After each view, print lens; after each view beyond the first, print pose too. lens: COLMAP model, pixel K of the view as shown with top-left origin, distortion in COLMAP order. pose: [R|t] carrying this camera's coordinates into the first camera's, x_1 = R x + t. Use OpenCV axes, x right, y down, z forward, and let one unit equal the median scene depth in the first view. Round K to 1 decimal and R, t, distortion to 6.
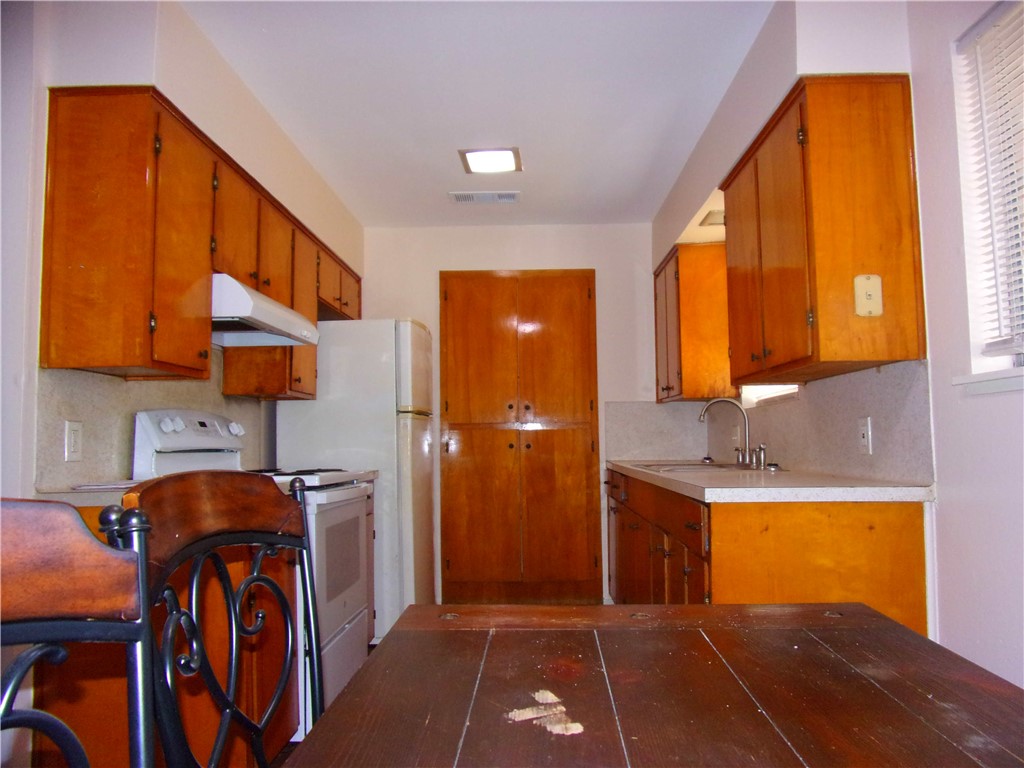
lens RADIAL K [[722.1, 0, 522.1], [0, 722.1, 392.7], [0, 0, 1]] dist [-0.068479, 0.058510]
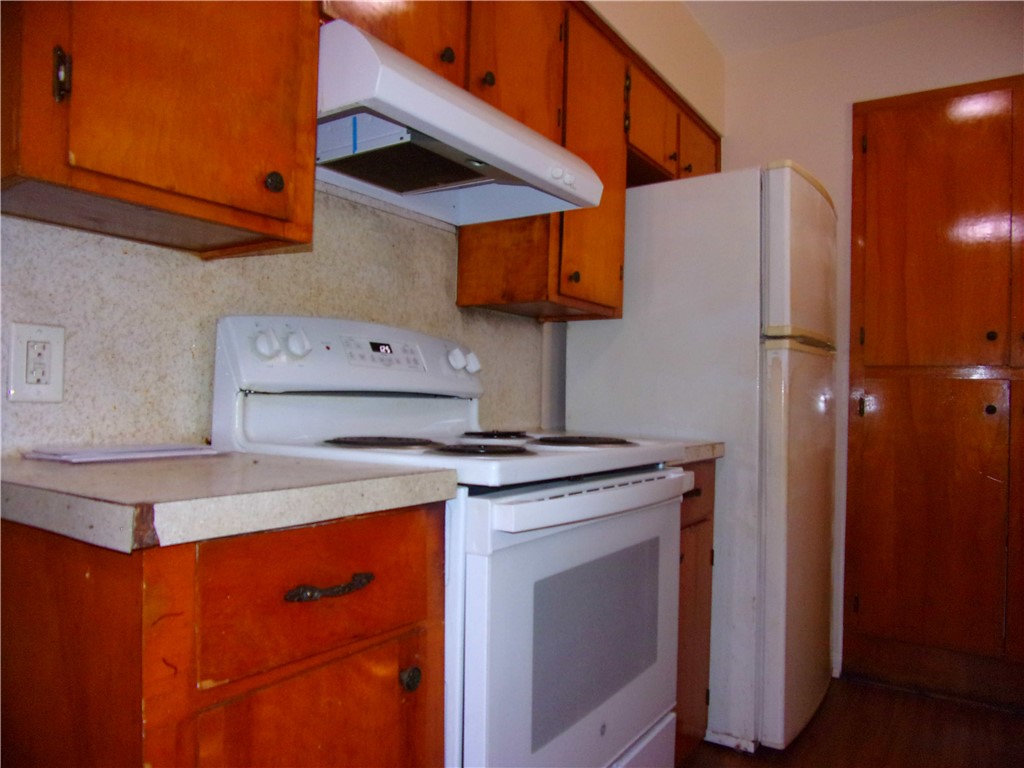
lens RADIAL K [[709.5, 0, 509.3], [0, 709.5, 392.2], [0, 0, 1]] dist [-0.043223, 0.000122]
pose [[0.841162, 0.032179, -0.539825, -0.045235], [0.001453, 0.998090, 0.061760, 0.034731], [0.540781, -0.052734, 0.839509, 0.449472]]
